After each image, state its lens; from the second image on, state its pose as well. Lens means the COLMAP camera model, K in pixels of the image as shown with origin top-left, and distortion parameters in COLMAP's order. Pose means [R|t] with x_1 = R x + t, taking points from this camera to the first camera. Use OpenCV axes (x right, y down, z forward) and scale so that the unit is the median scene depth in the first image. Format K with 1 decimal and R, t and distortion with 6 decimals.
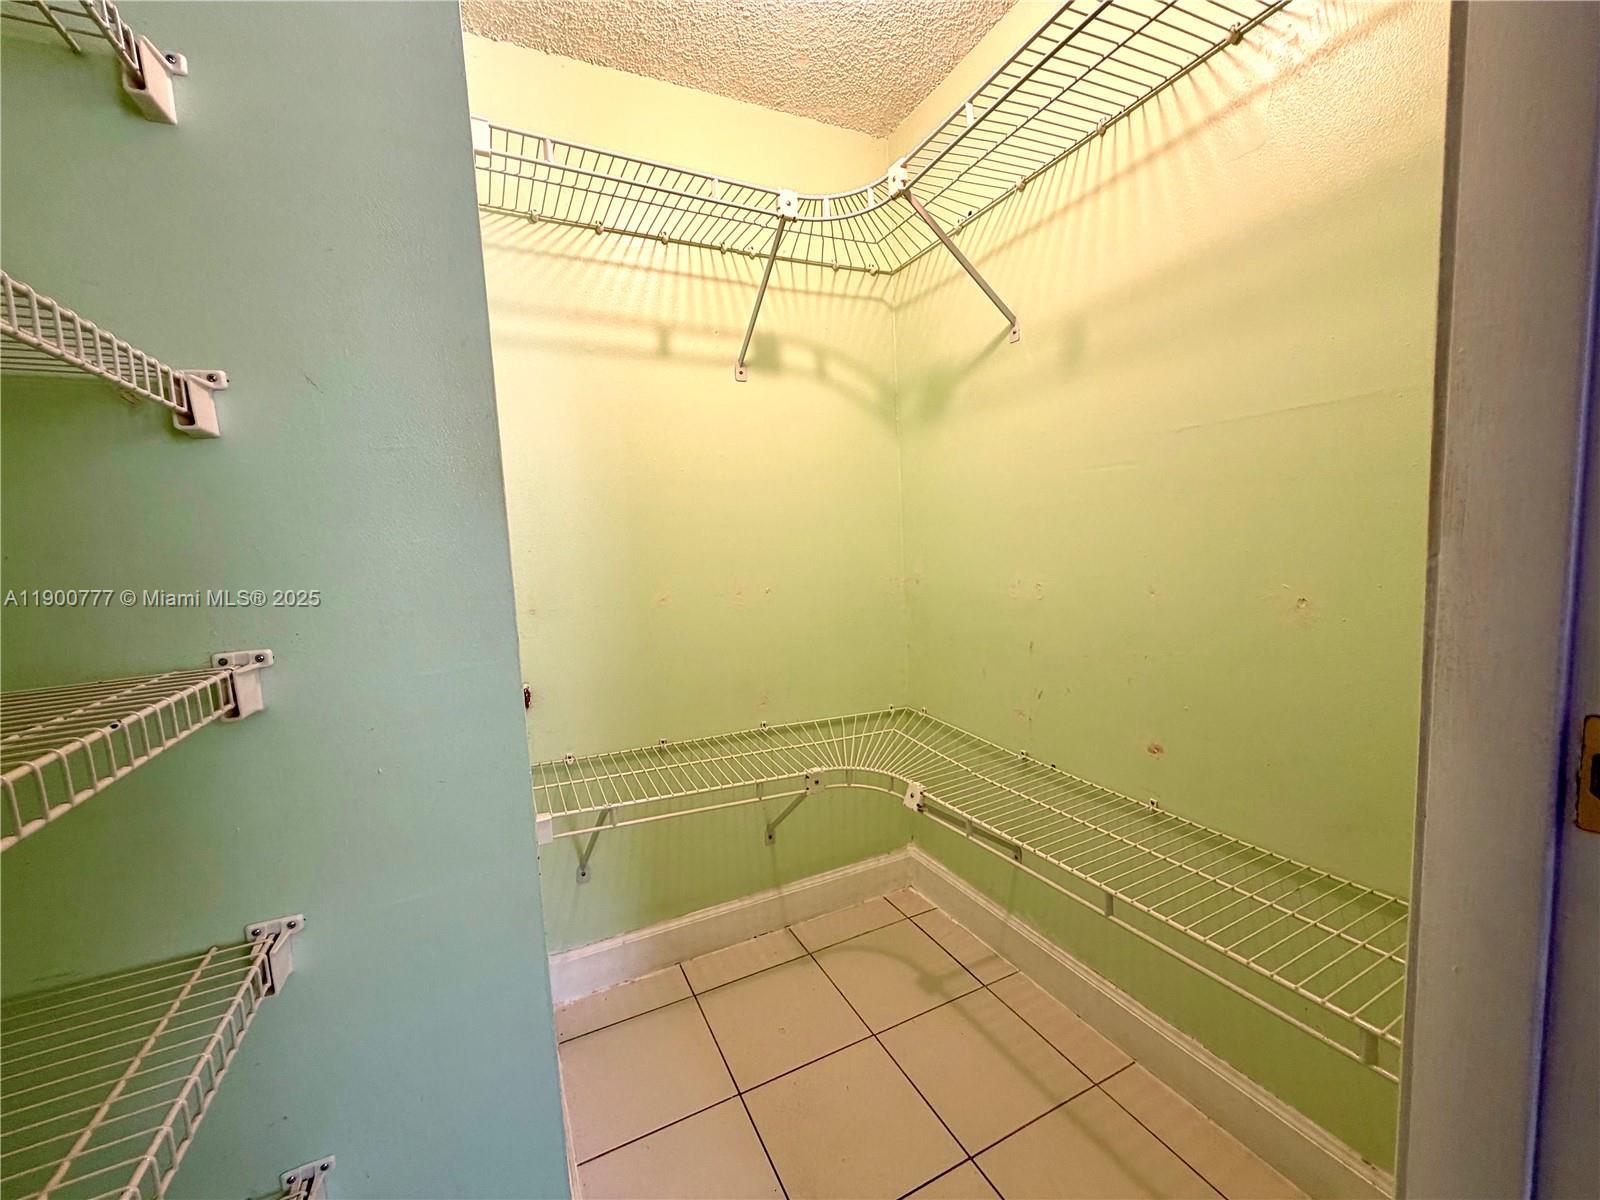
lens RADIAL K [[637.7, 0, 797.0], [0, 637.7, 600.7], [0, 0, 1]] dist [0.004435, -0.000396]
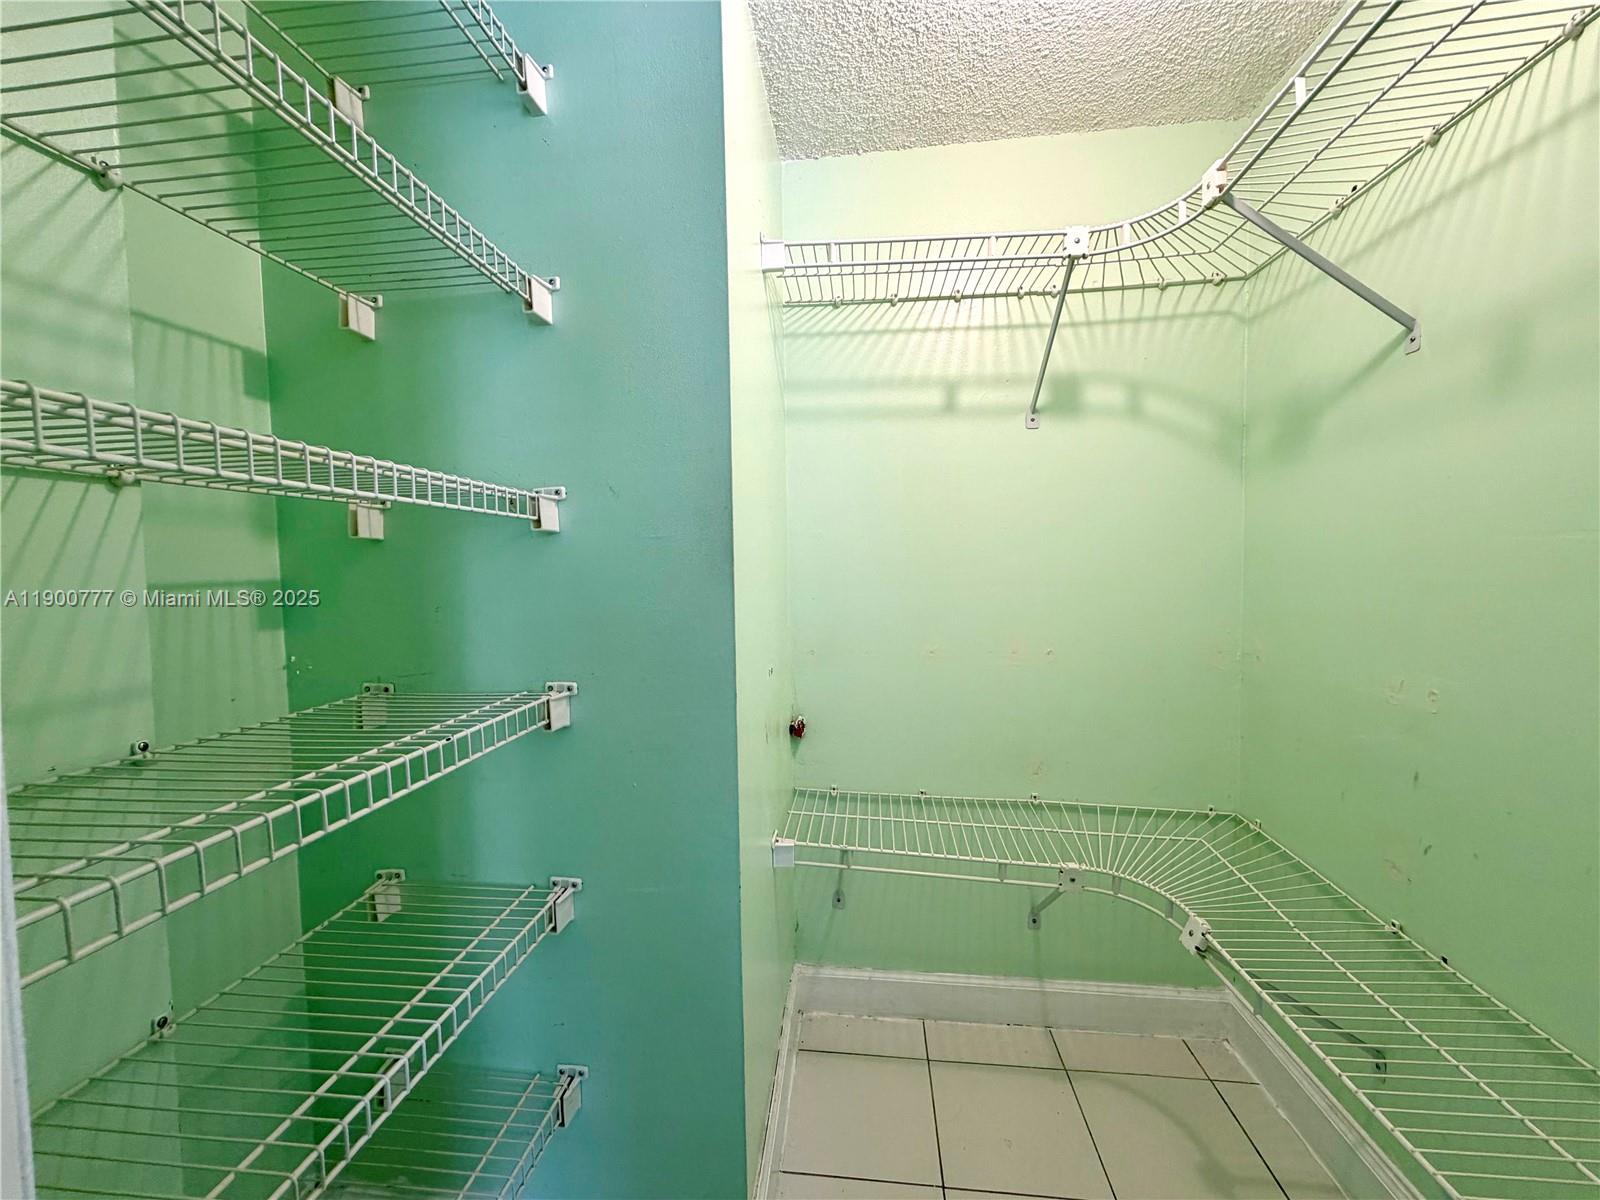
lens RADIAL K [[637.7, 0, 798.9], [0, 637.7, 601.3], [0, 0, 1]] dist [0.004435, -0.000396]
pose [[0.848195, 0.066404, -0.525506, 0.148158], [-0.080149, 0.996777, -0.003411, -0.065954], [0.523586, 0.045012, 0.850783, 0.033508]]
